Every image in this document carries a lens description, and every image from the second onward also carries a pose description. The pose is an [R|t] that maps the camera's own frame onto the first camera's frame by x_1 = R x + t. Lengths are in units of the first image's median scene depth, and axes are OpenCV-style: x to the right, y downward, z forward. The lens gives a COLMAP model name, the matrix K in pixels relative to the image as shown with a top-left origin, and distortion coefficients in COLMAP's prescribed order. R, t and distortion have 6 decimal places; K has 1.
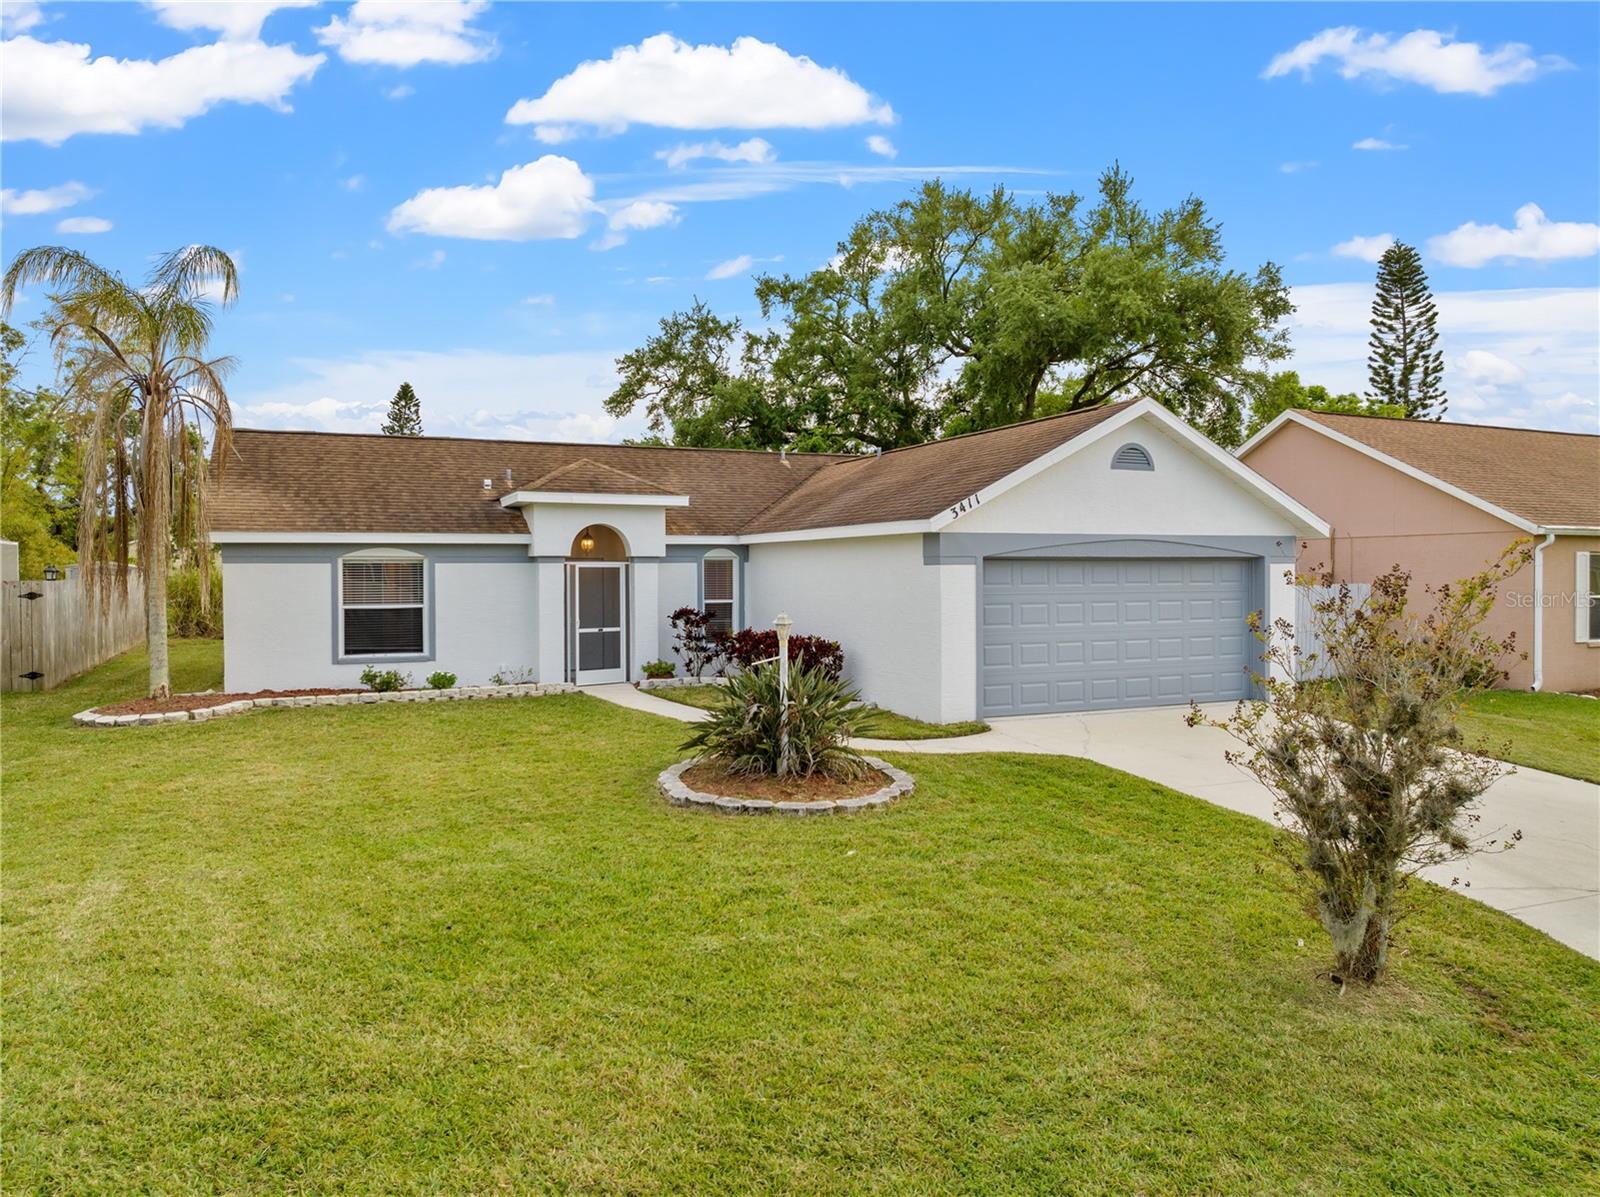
lens RADIAL K [[1129.4, 0, 800.0], [0, 1129.4, 598.5], [0, 0, 1]] dist [-0.003172, -0.083701]
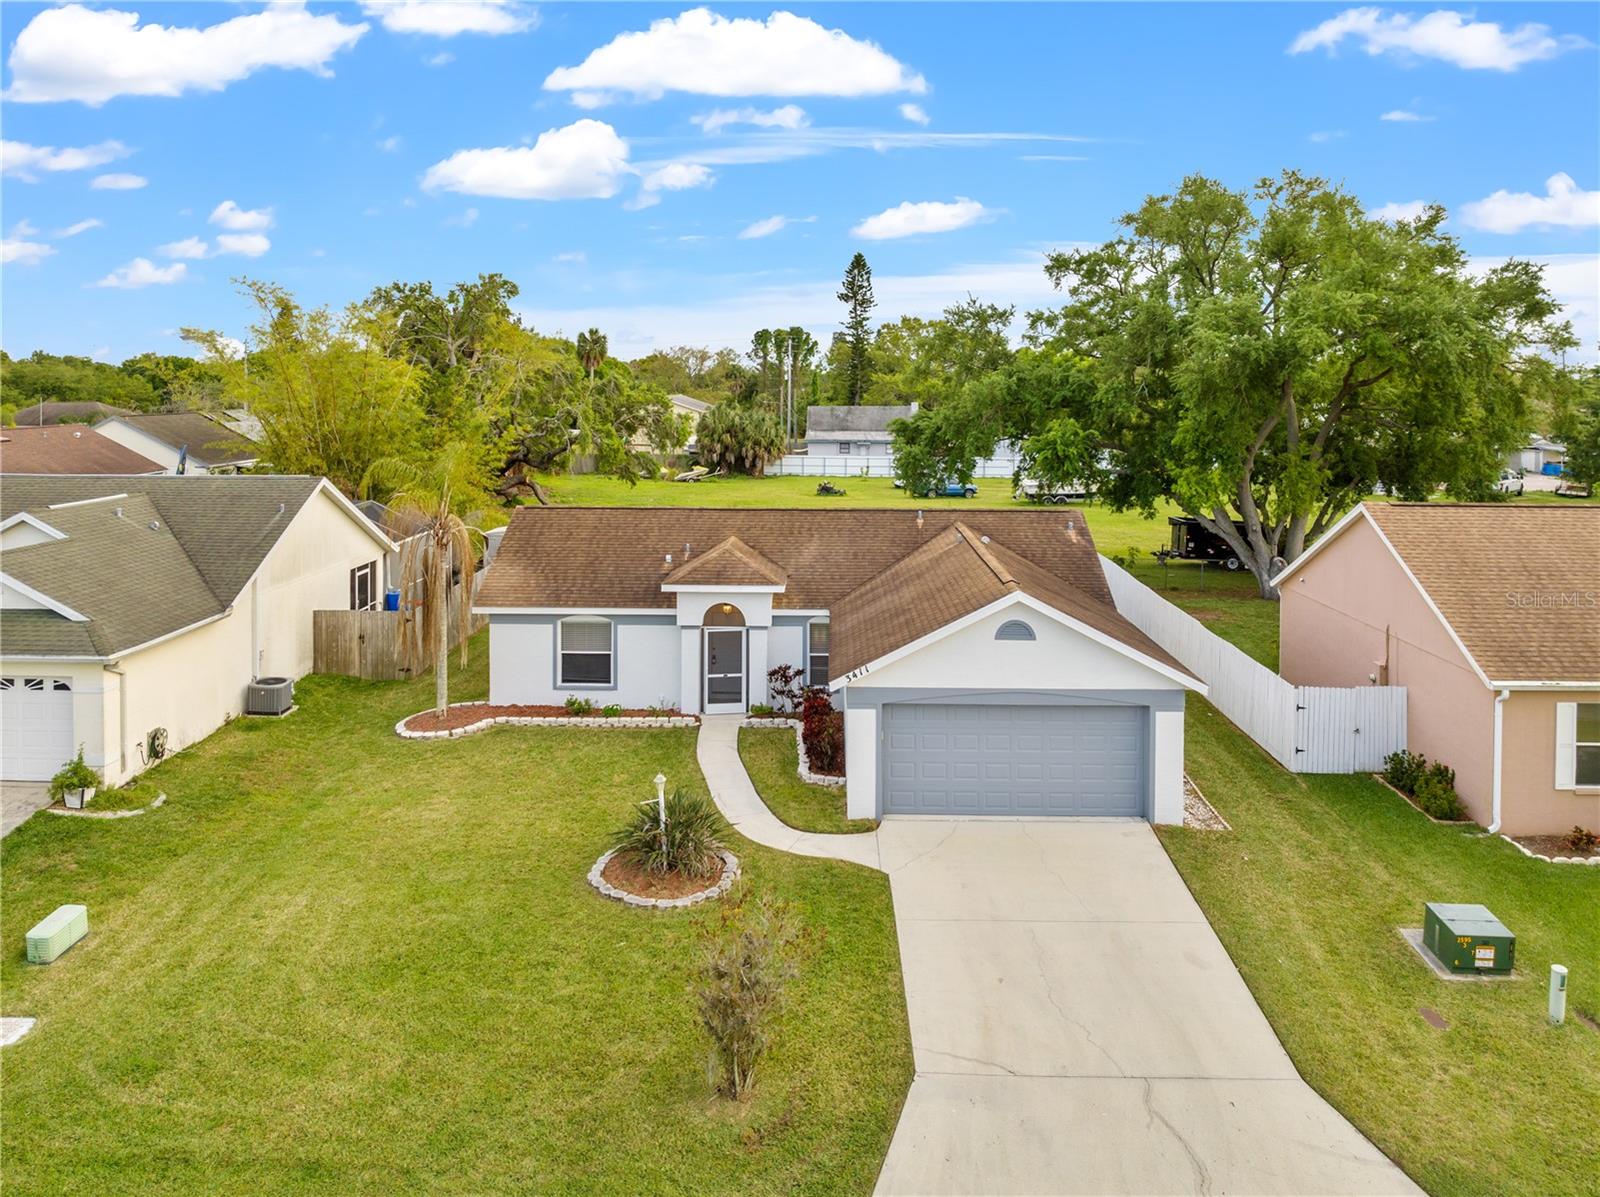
lens RADIAL K [[1112.5, 0, 744.8], [0, 1112.5, 451.2], [0, 0, 1]] dist [0.022970, -0.075617]
pose [[0.904308, 0.016989, -0.426543, 0.464307], [-0.017116, 0.999847, 0.003535, -0.276891], [0.426538, 0.004104, 0.904460, -0.265759]]
